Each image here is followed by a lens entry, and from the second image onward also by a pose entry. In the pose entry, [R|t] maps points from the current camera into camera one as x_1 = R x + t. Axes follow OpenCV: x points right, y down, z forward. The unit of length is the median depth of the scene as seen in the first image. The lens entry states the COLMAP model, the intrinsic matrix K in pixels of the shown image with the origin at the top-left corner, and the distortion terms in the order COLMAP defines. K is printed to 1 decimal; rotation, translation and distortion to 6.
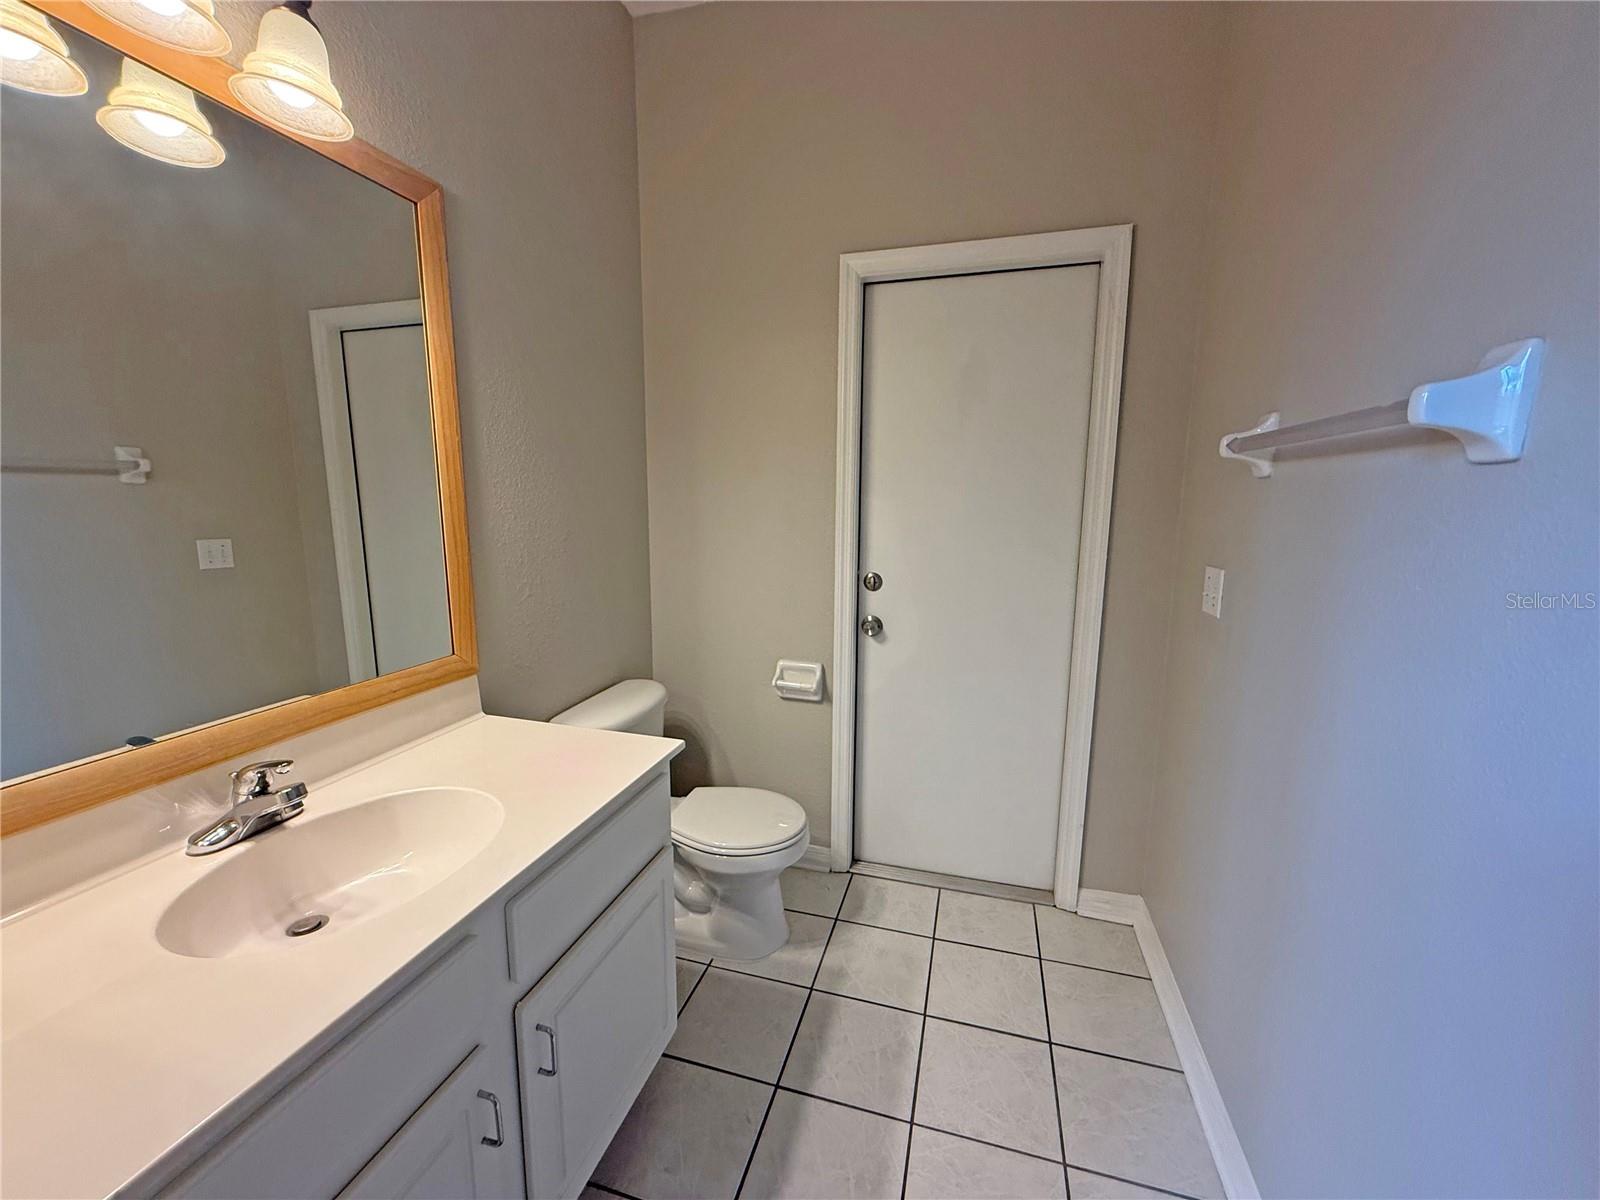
lens RADIAL K [[637.3, 0, 795.5], [0, 637.3, 601.8], [0, 0, 1]] dist [0.000835, 0.000326]
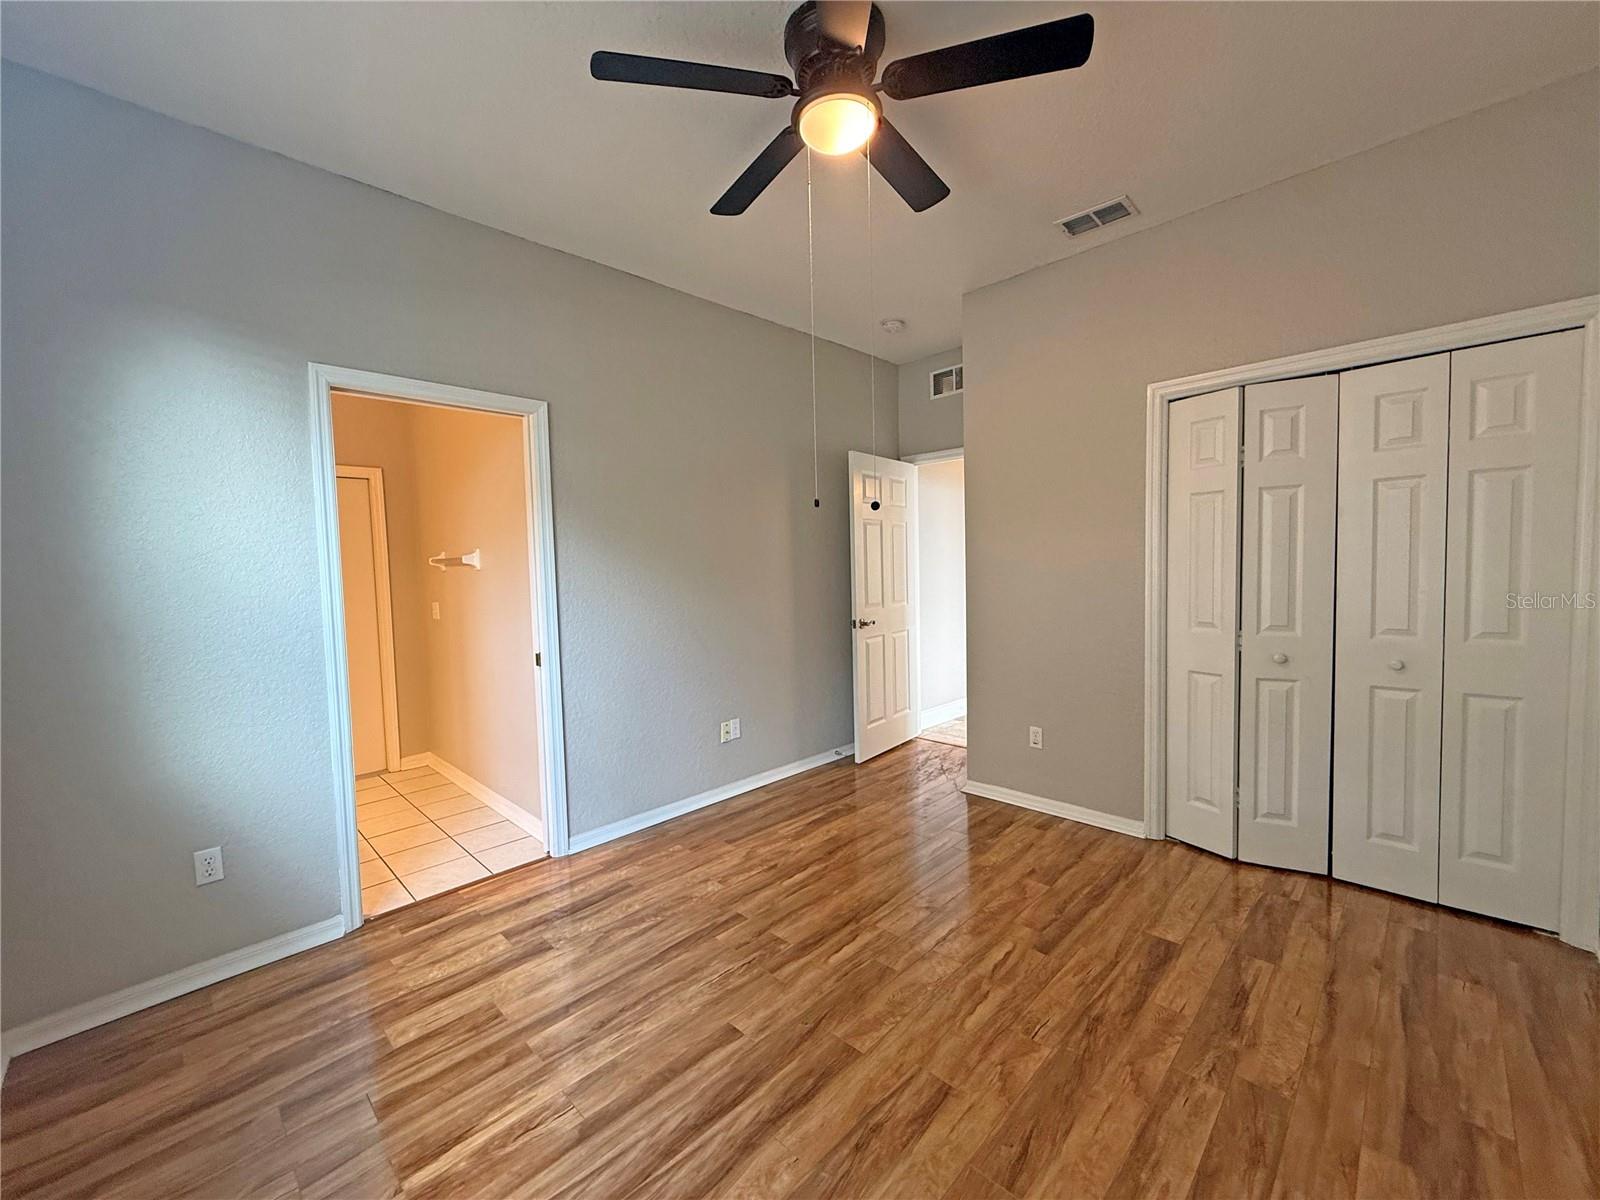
lens RADIAL K [[637.3, 0, 795.5], [0, 637.3, 601.8], [0, 0, 1]] dist [0.000835, 0.000326]
pose [[0.476261, -0.065550, 0.876857, -1.052824], [0.168801, 0.985485, -0.018013, 0.263905], [-0.862949, 0.156594, 0.480414, -1.725452]]
